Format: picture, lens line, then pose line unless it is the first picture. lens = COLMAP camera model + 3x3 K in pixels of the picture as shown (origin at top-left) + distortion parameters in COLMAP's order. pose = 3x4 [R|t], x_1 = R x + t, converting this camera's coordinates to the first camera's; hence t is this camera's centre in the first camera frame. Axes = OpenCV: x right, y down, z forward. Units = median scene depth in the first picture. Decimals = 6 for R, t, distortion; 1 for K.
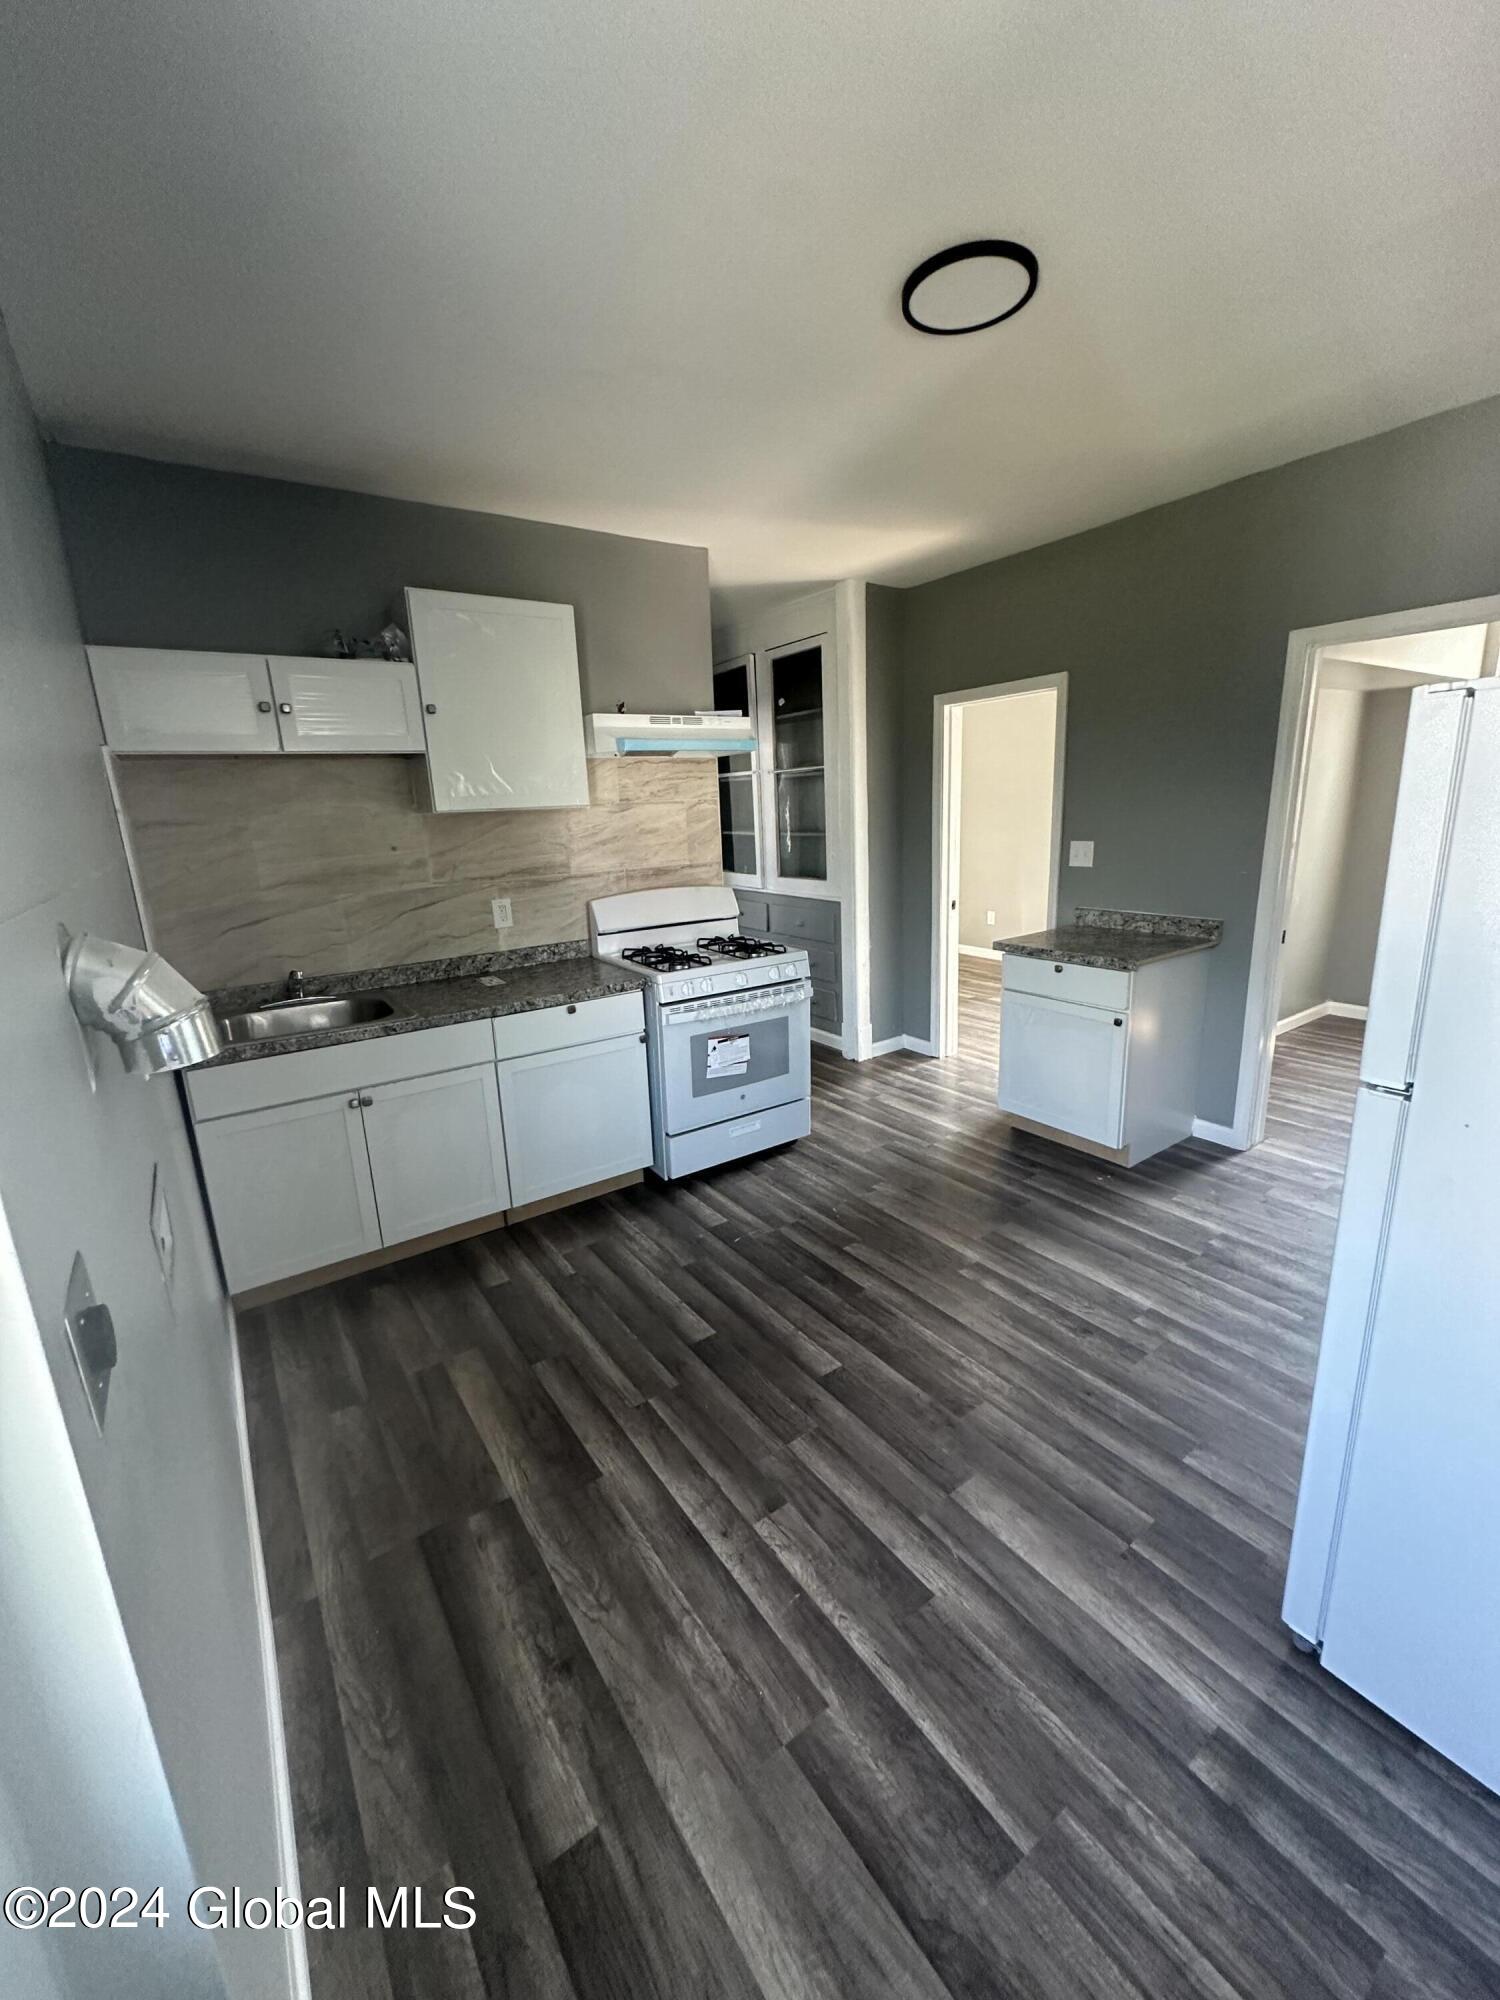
lens RADIAL K [[801.8, 0, 745.8], [0, 801.8, 993.8], [0, 0, 1]] dist [-0.001008, 0.001134]
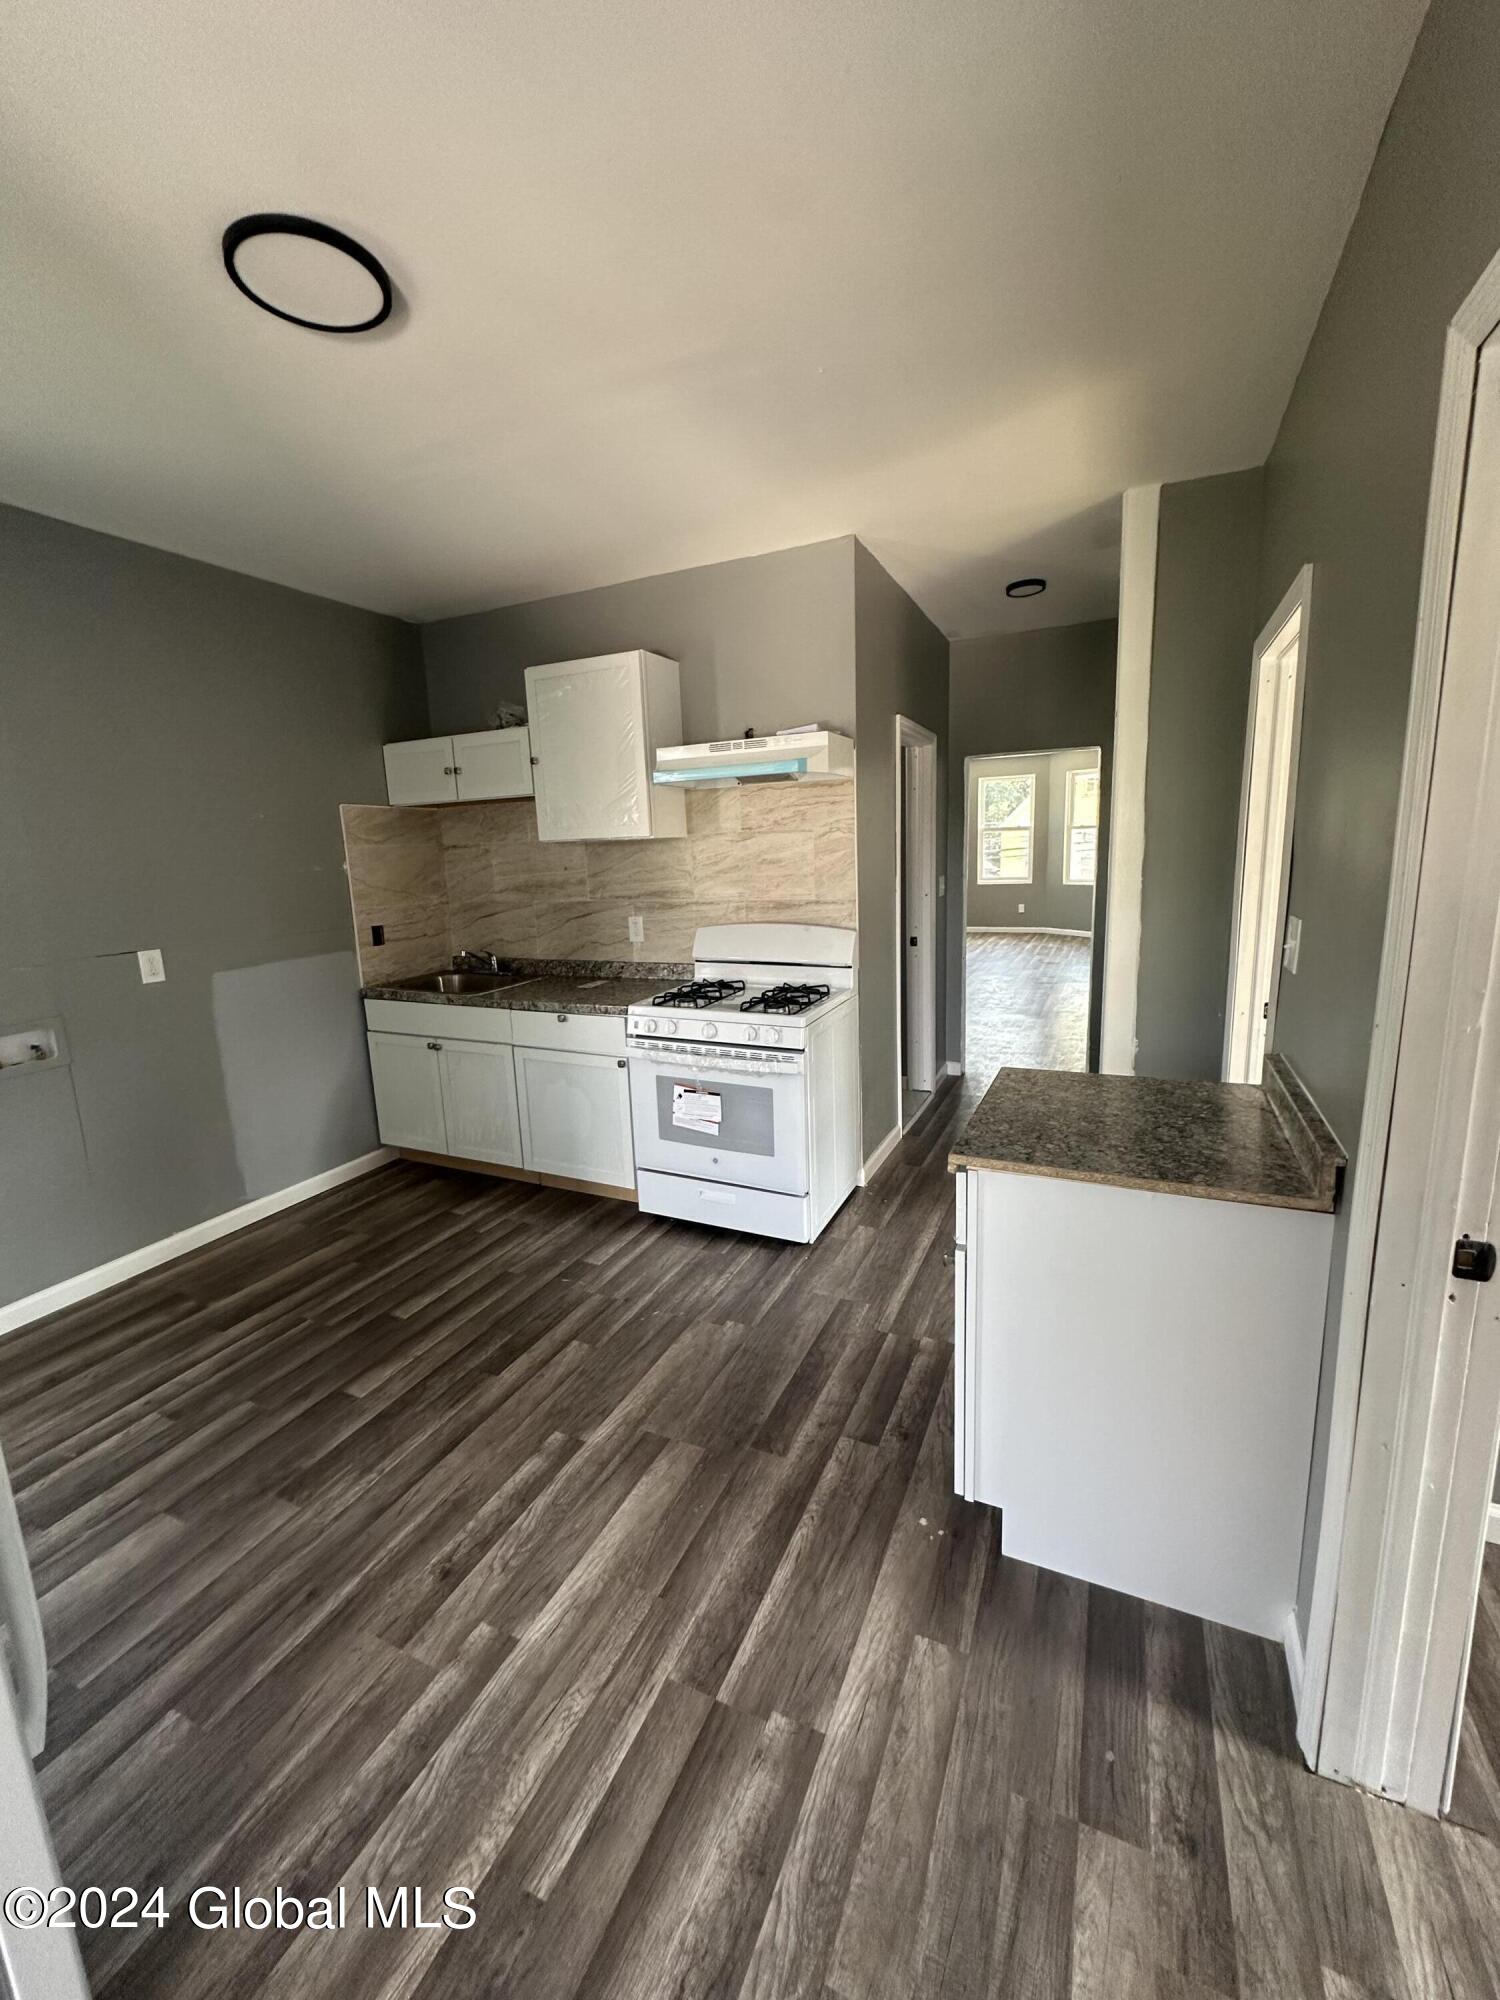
lens RADIAL K [[801.8, 0, 747.5], [0, 801.8, 994.4], [0, 0, 1]] dist [-0.001008, 0.001134]
pose [[0.505745, 0.178039, -0.844112, 0.847832], [-0.187480, 0.977770, 0.093903, -0.165685], [0.842065, 0.110763, 0.527881, 0.616673]]
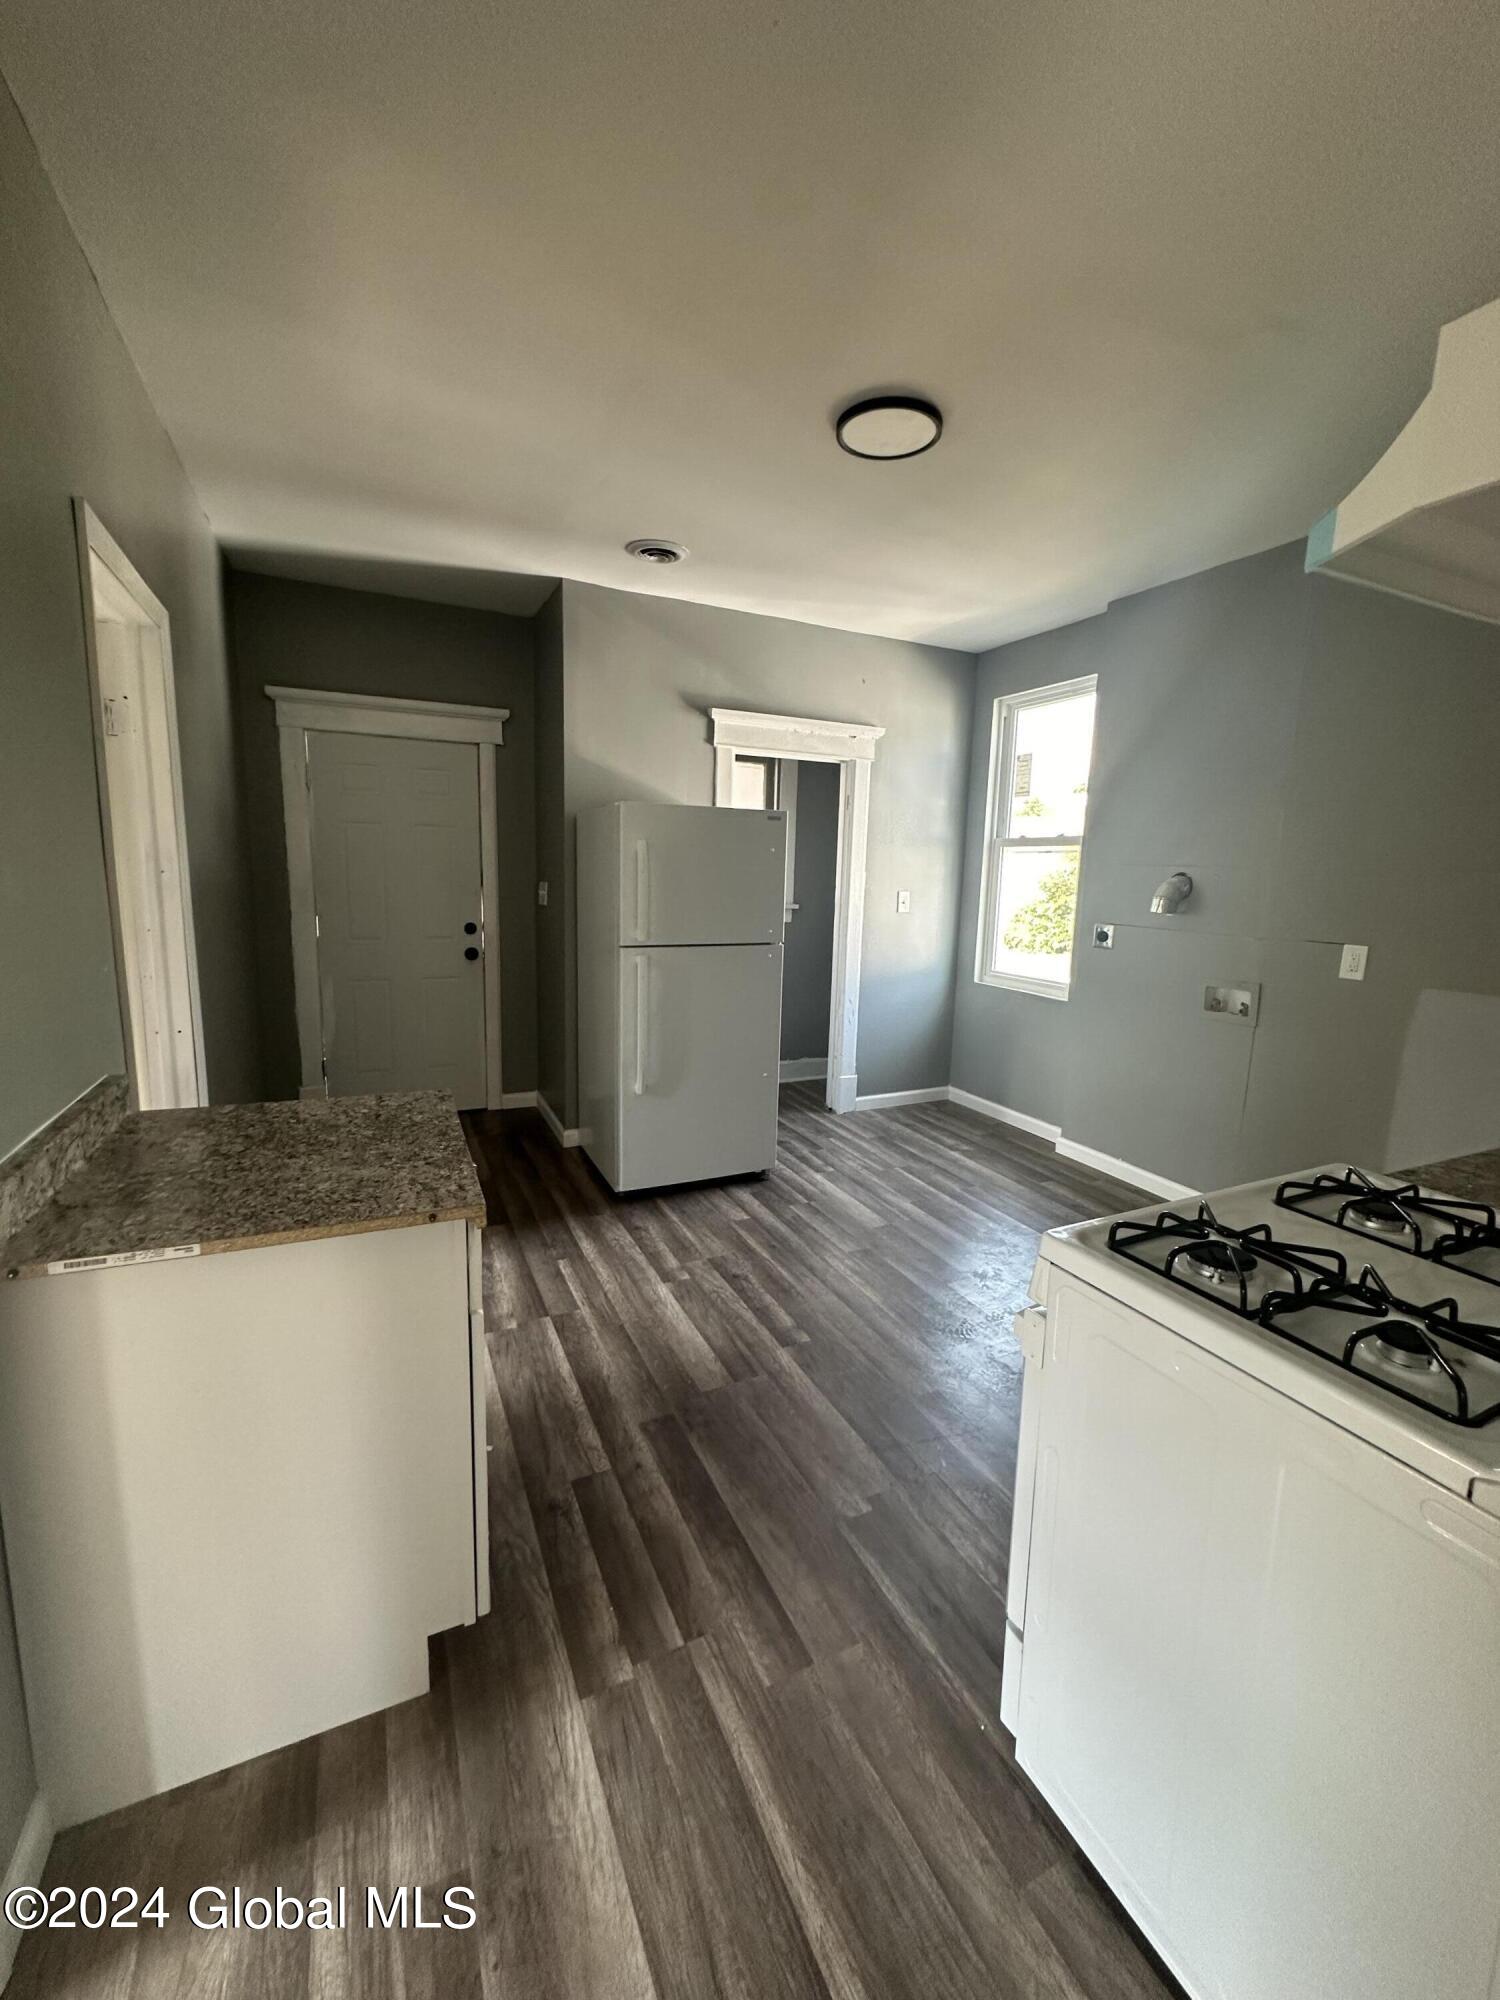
lens RADIAL K [[801.8, 0, 751.0], [0, 801.8, 992.6], [0, 0, 1]] dist [-0.001008, 0.001134]
pose [[-0.987147, -0.007815, 0.159624, 0.168766], [0.052626, 0.927201, 0.370848, -0.323504], [-0.150902, 0.374482, -0.914873, 1.510694]]
